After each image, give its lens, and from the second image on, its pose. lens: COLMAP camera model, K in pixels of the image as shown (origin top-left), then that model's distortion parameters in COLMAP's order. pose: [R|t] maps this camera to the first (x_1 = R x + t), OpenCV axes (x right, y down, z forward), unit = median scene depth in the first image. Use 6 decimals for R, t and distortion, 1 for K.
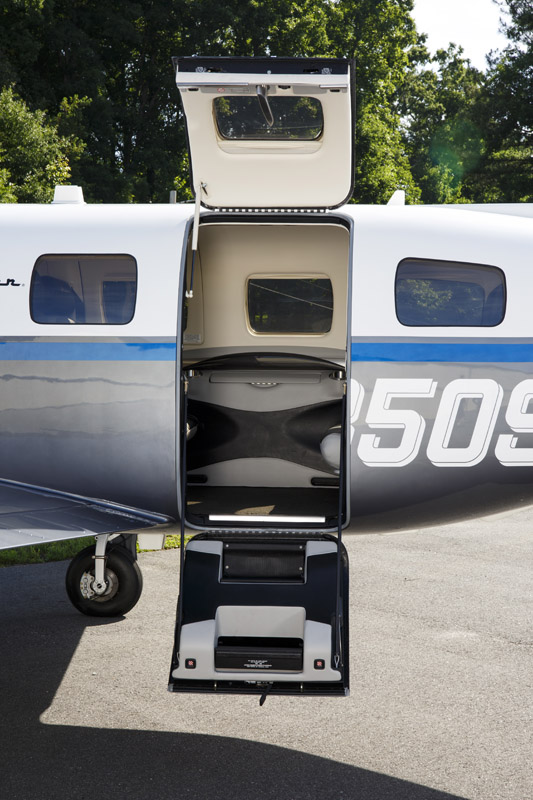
lens RADIAL K [[1297.7, 0, 266.5], [0, 1297.7, 400.0], [0, 0, 1]] dist [0.299104, -0.012426]
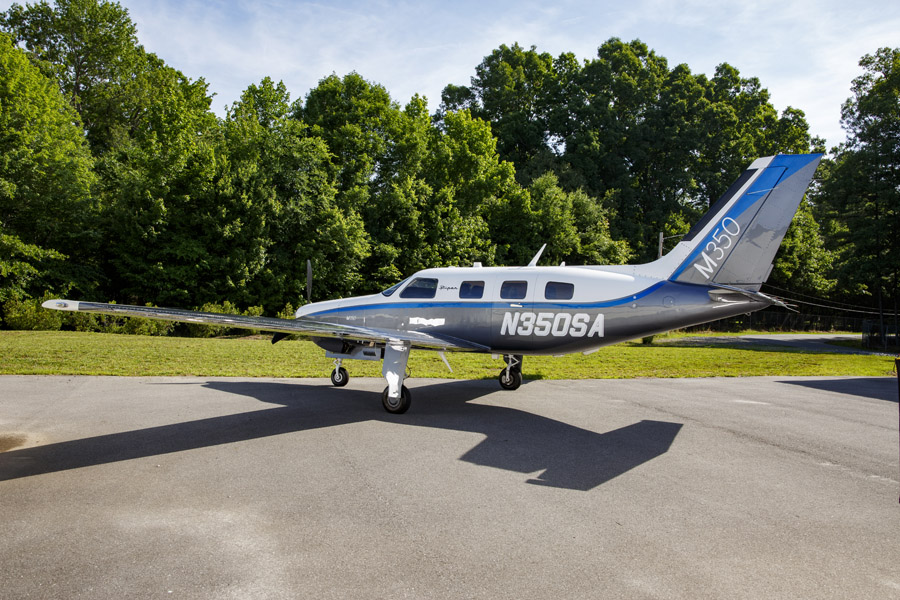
lens RADIAL K [[708.0, 0, 450.0], [0, 708.0, 300.0], [0, 0, 1]] dist [0.004206, 0.001867]
pose [[0.918500, 0.005222, -0.395387, 0.058517], [-0.028114, 0.998245, -0.052125, 0.005449], [0.394420, 0.058993, 0.917035, -0.089672]]
